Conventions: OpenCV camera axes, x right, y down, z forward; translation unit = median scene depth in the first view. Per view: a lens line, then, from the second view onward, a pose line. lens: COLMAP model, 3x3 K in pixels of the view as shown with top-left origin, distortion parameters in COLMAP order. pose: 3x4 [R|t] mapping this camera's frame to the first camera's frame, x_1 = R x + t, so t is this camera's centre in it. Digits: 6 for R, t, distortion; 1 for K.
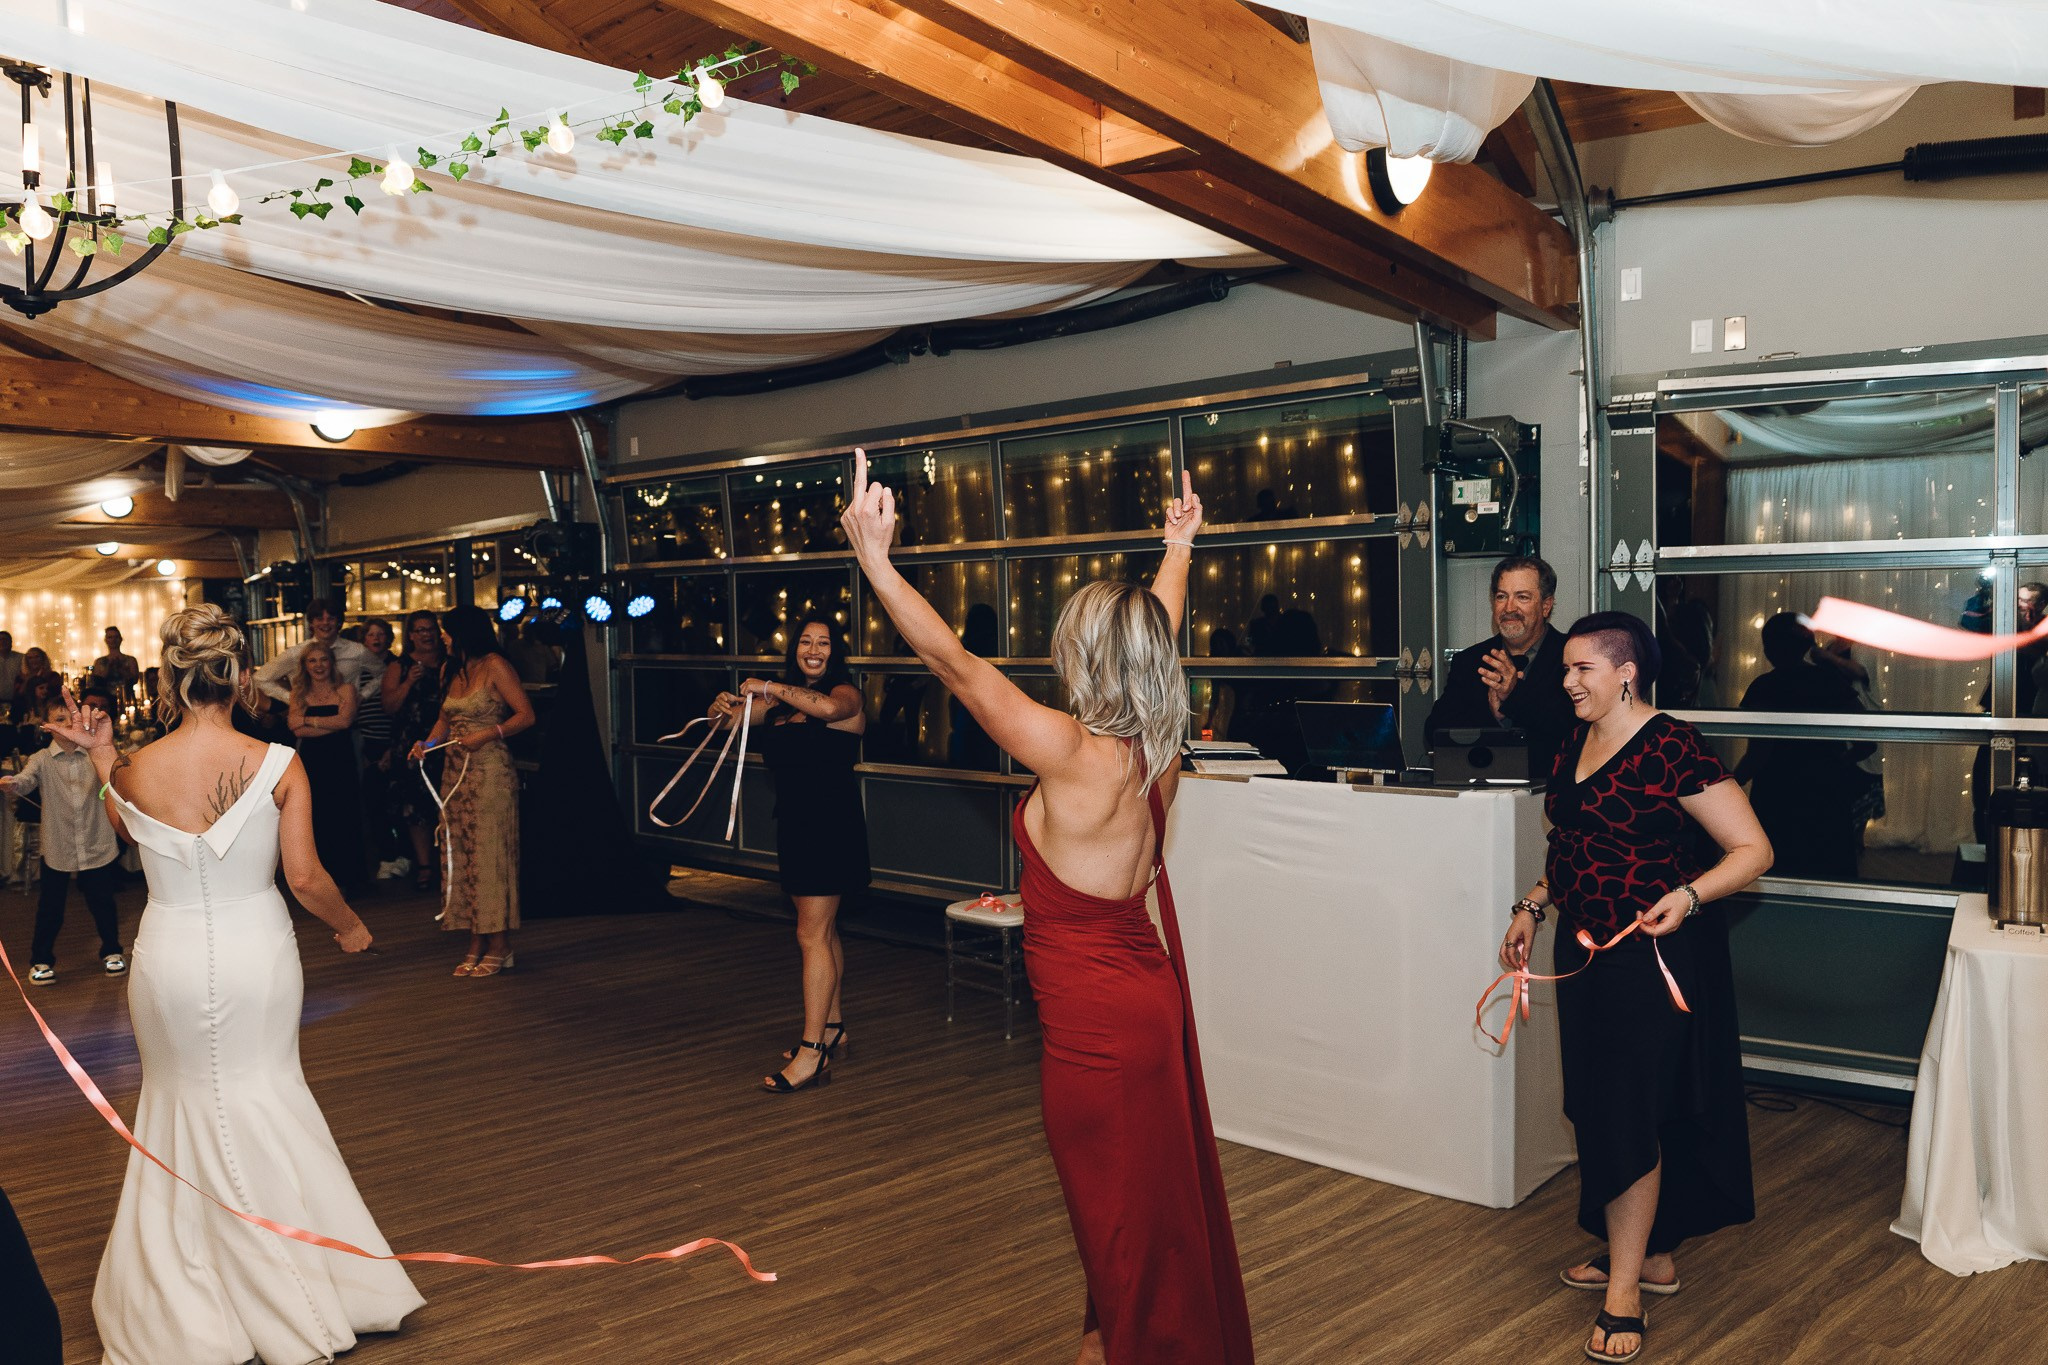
lens RADIAL K [[1439.0, 0, 1033.2], [0, 1439.0, 685.3], [0, 0, 1]] dist [-0.005981, 0.001339]
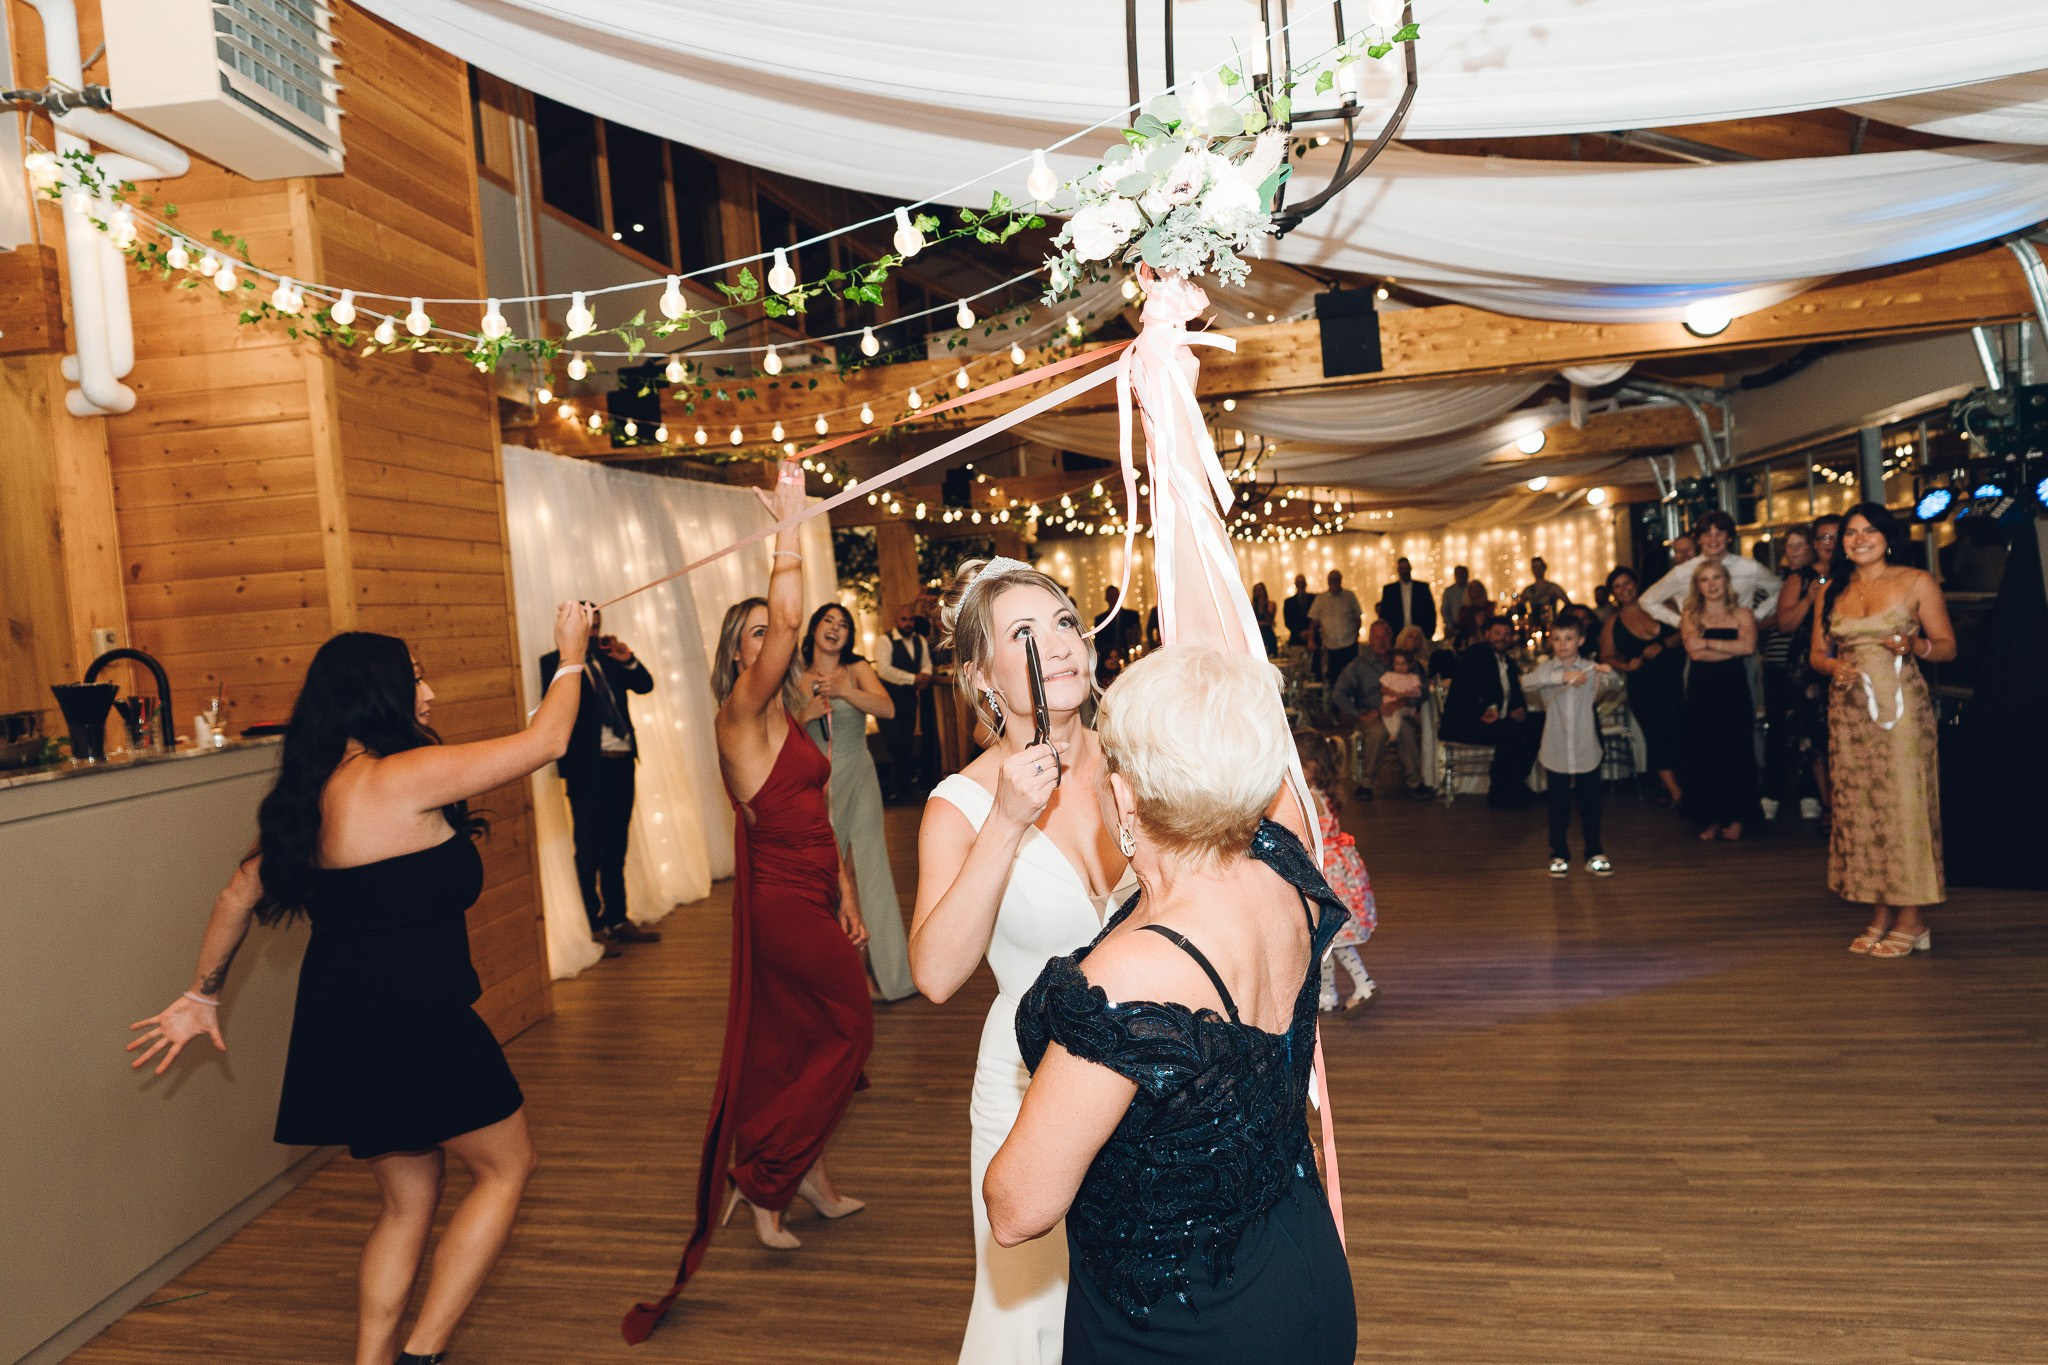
lens RADIAL K [[1439.0, 0, 1020.1], [0, 1439.0, 677.8], [0, 0, 1]] dist [-0.005981, 0.001339]
pose [[0.590563, 0.003495, -0.806984, -0.014285], [0.038835, 0.998709, 0.032745, -0.001712], [0.806057, -0.050677, 0.589665, 0.107680]]
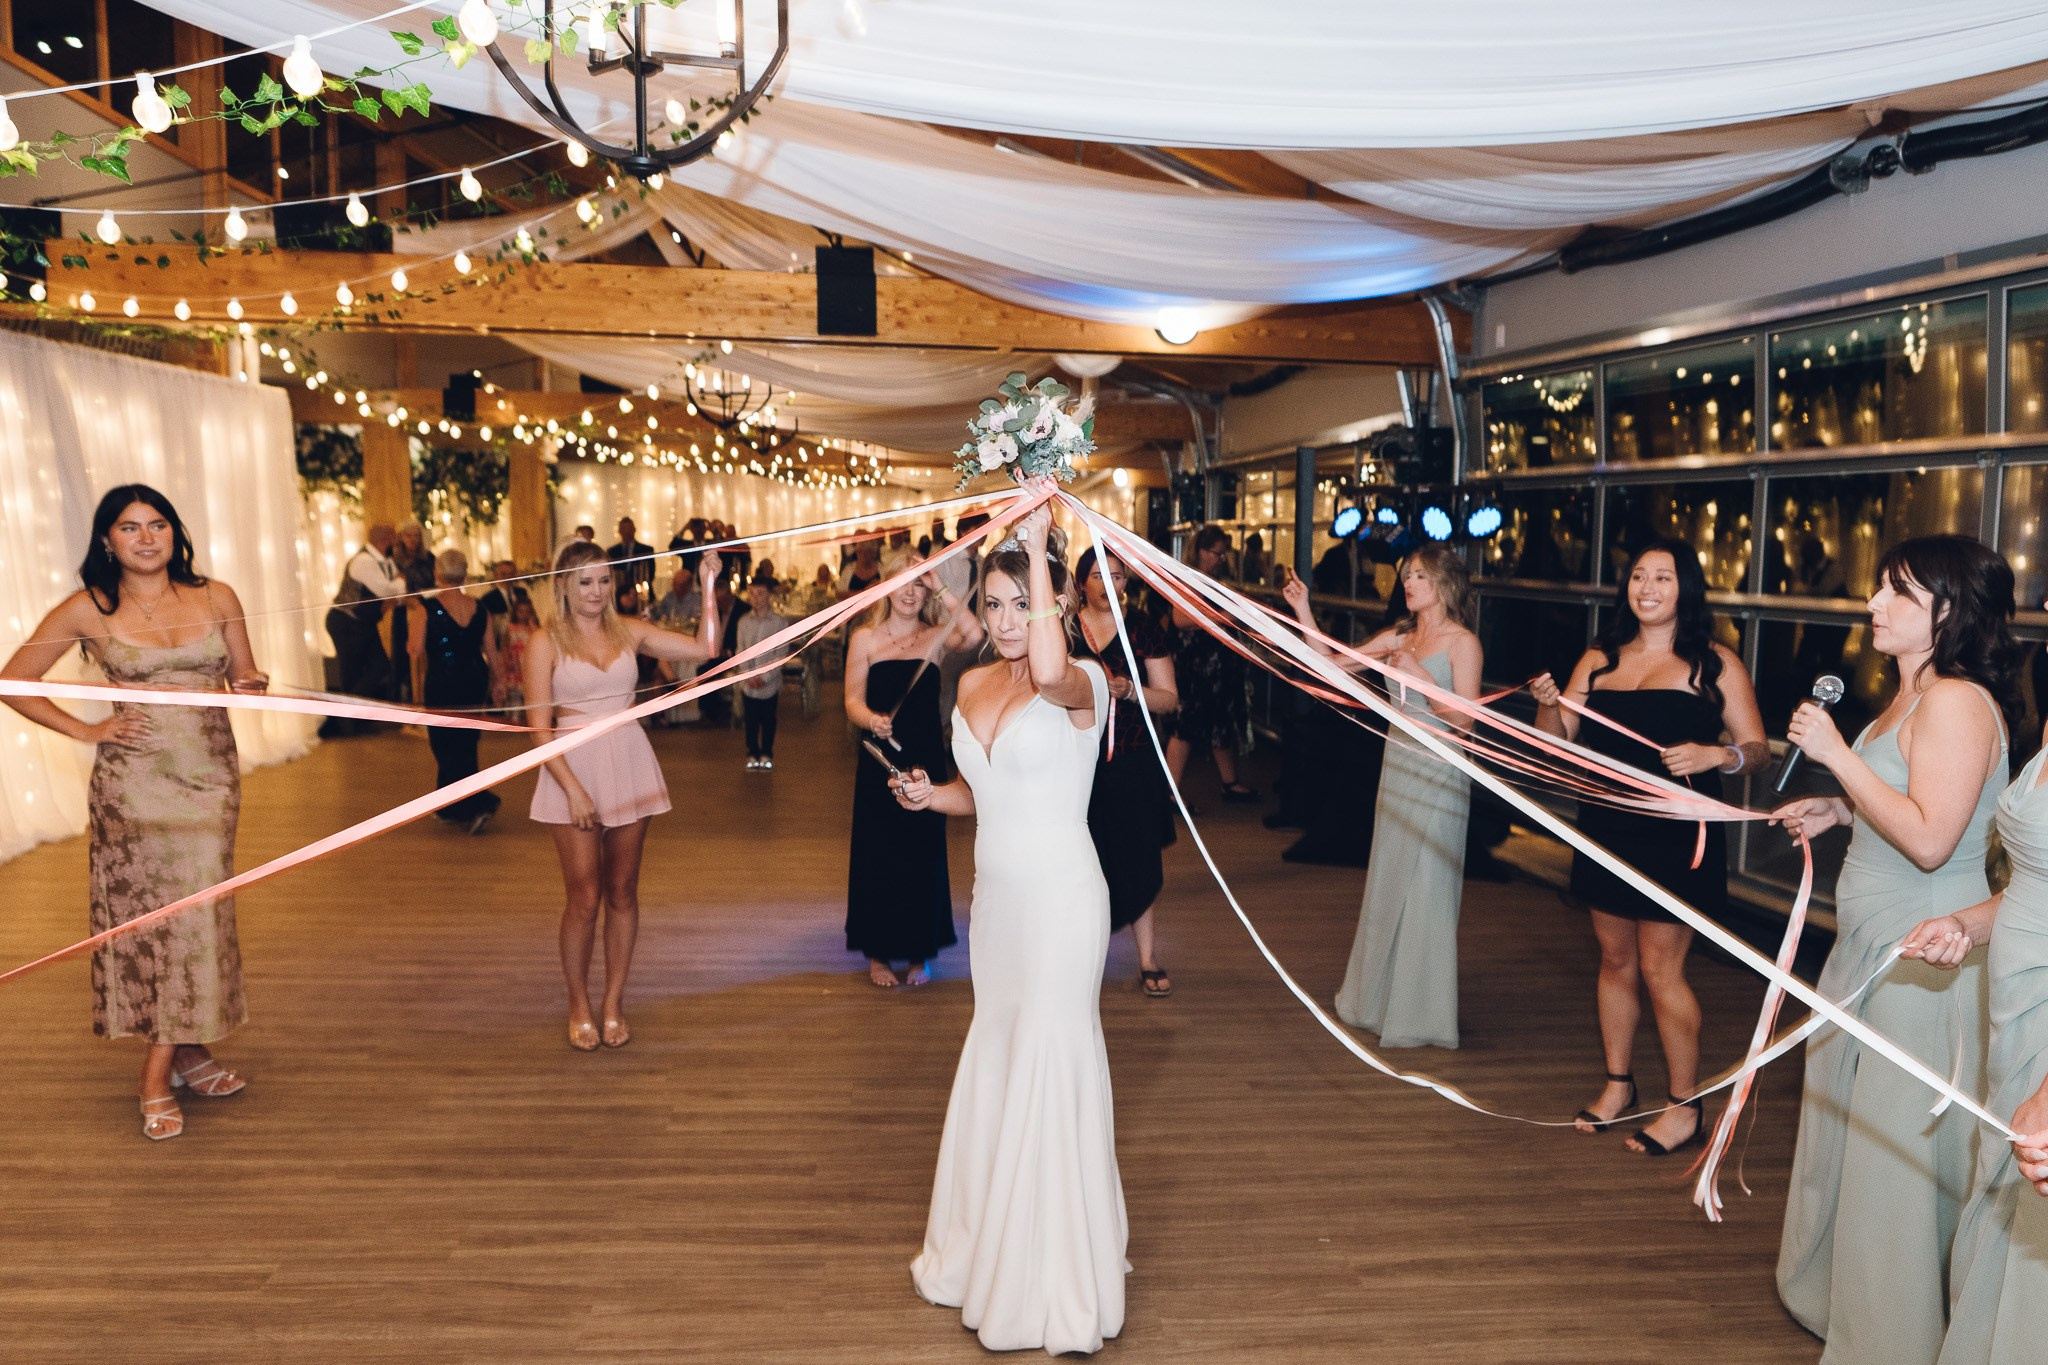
lens RADIAL K [[1439.0, 0, 1027.3], [0, 1439.0, 670.6], [0, 0, 1]] dist [-0.005981, 0.001339]
pose [[0.806917, 0.080981, -0.585088, 0.011682], [-0.051905, 0.996447, 0.066332, -0.010497], [0.588380, -0.023156, 0.808253, 0.153140]]
